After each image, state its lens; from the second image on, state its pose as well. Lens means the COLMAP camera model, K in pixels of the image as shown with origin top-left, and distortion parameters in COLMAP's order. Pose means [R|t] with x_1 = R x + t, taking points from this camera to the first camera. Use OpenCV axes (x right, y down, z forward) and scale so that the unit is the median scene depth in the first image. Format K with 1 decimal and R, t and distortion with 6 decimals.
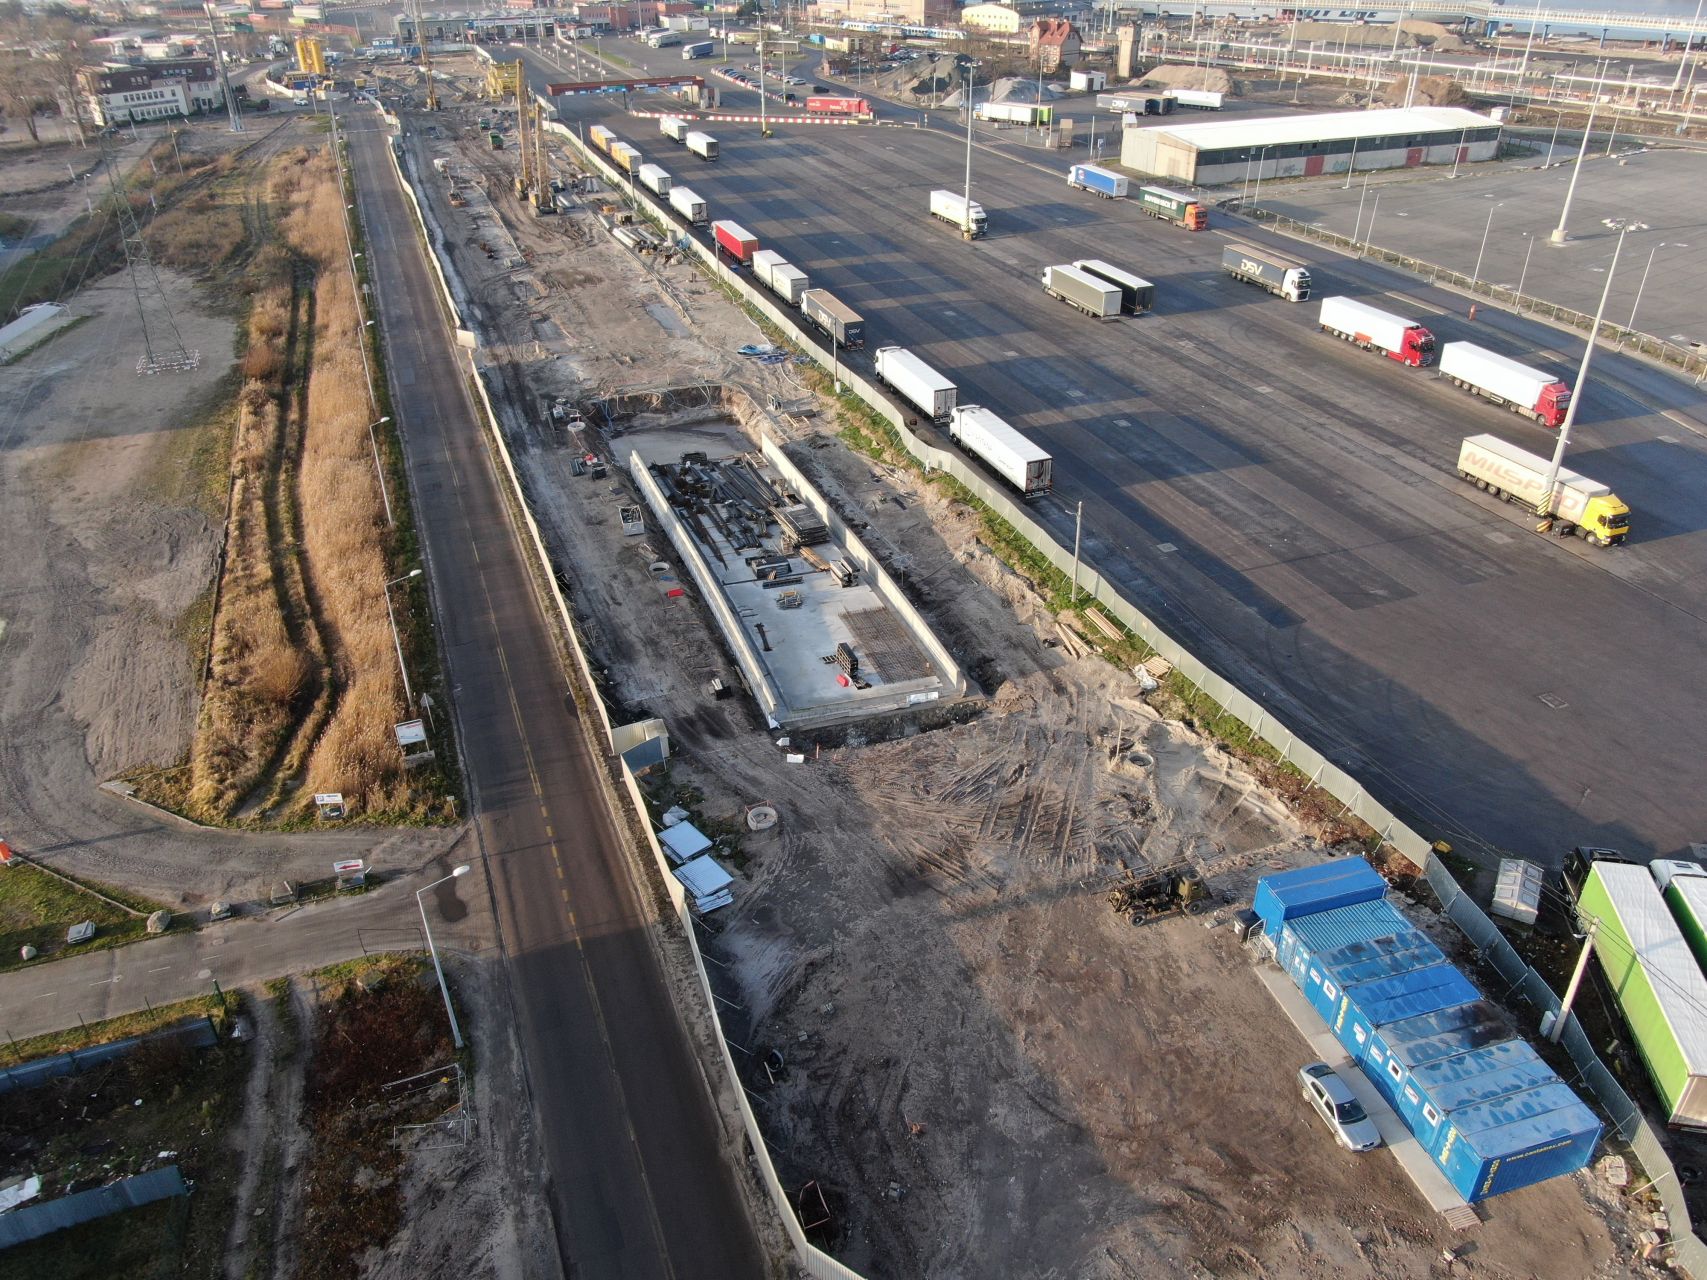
lens RADIAL K [[1256.0, 0, 860.7], [0, 1256.0, 645.3], [0, 0, 1]] dist [-0.018336, 0.003098]
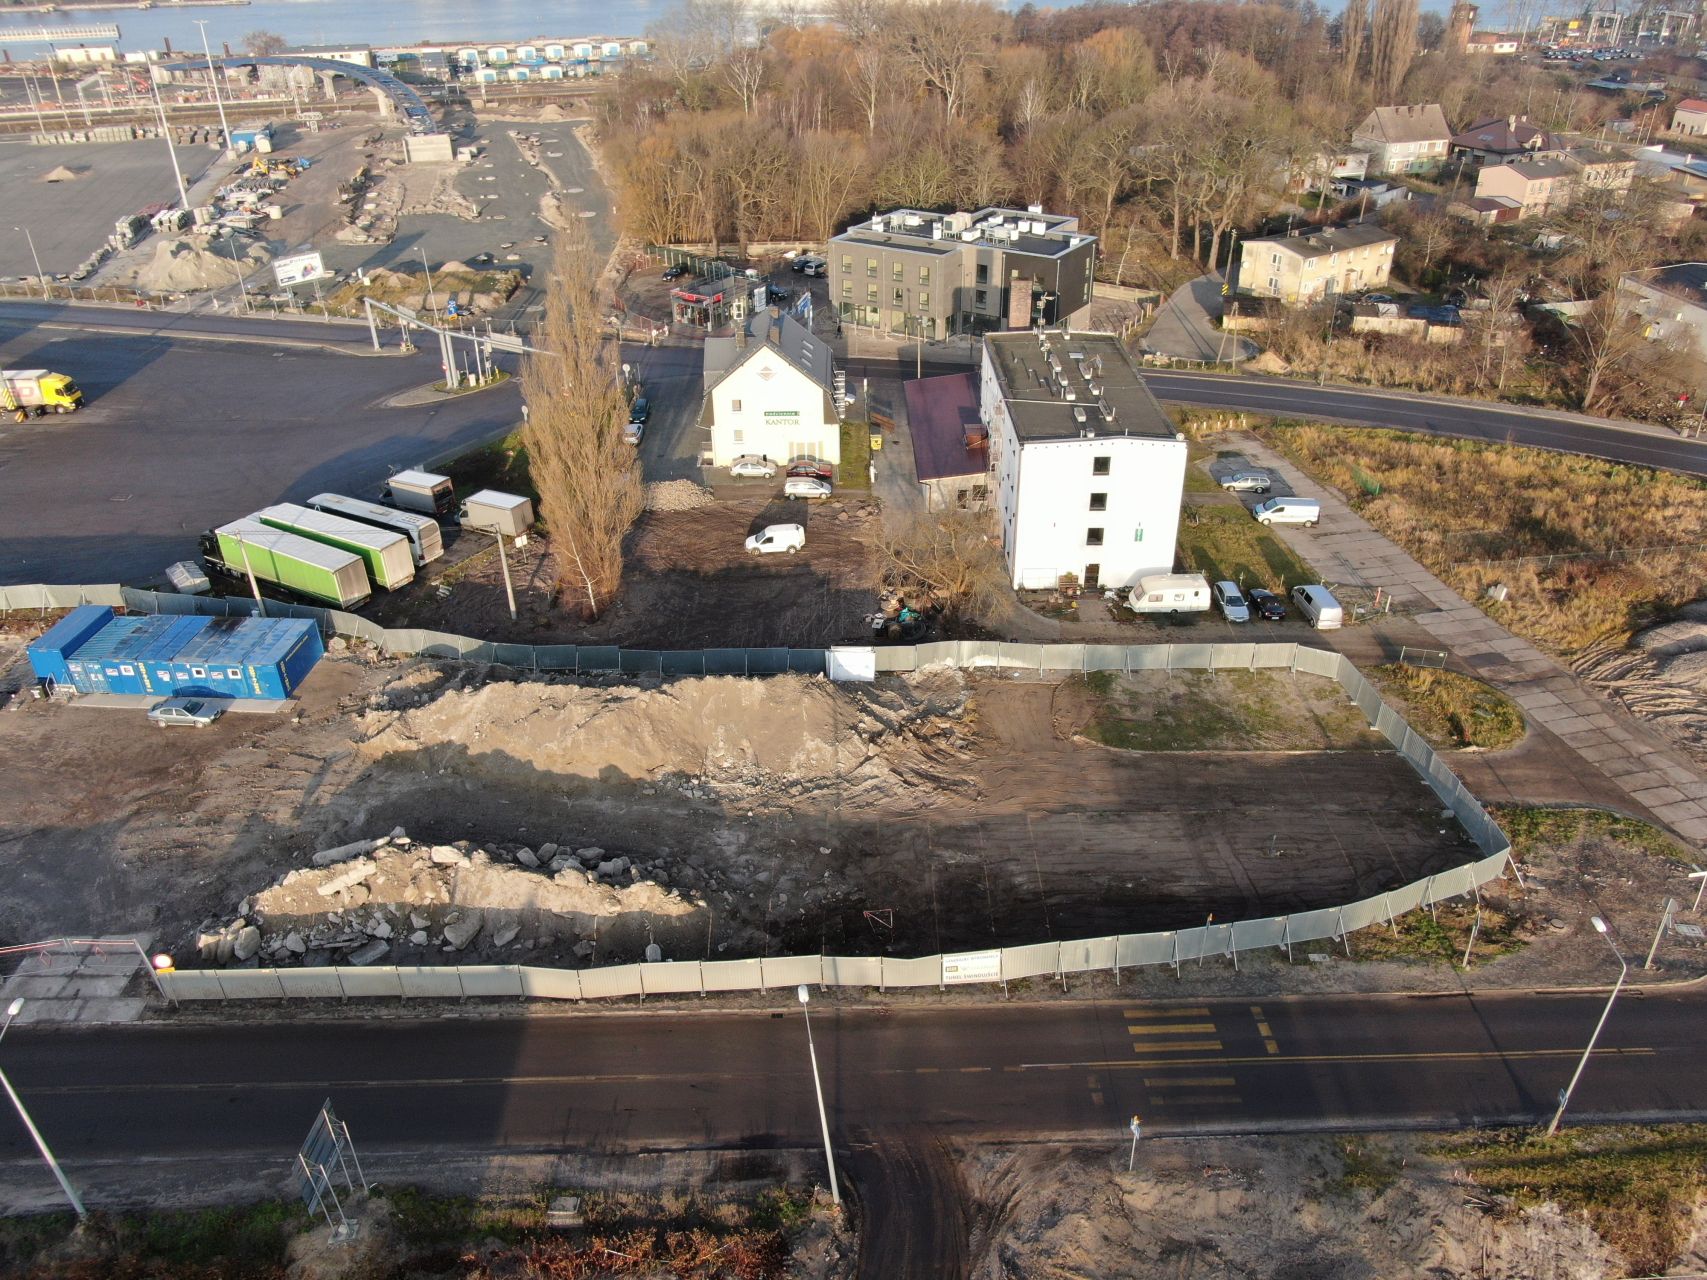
lens RADIAL K [[1256.0, 0, 854.0], [0, 1256.0, 640.9], [0, 0, 1]] dist [-0.018336, 0.003098]
pose [[0.348816, -0.481107, 0.804278, -0.433002], [0.490190, 0.825091, 0.280961, 0.246690], [-0.798775, 0.296246, 0.523639, -0.374818]]
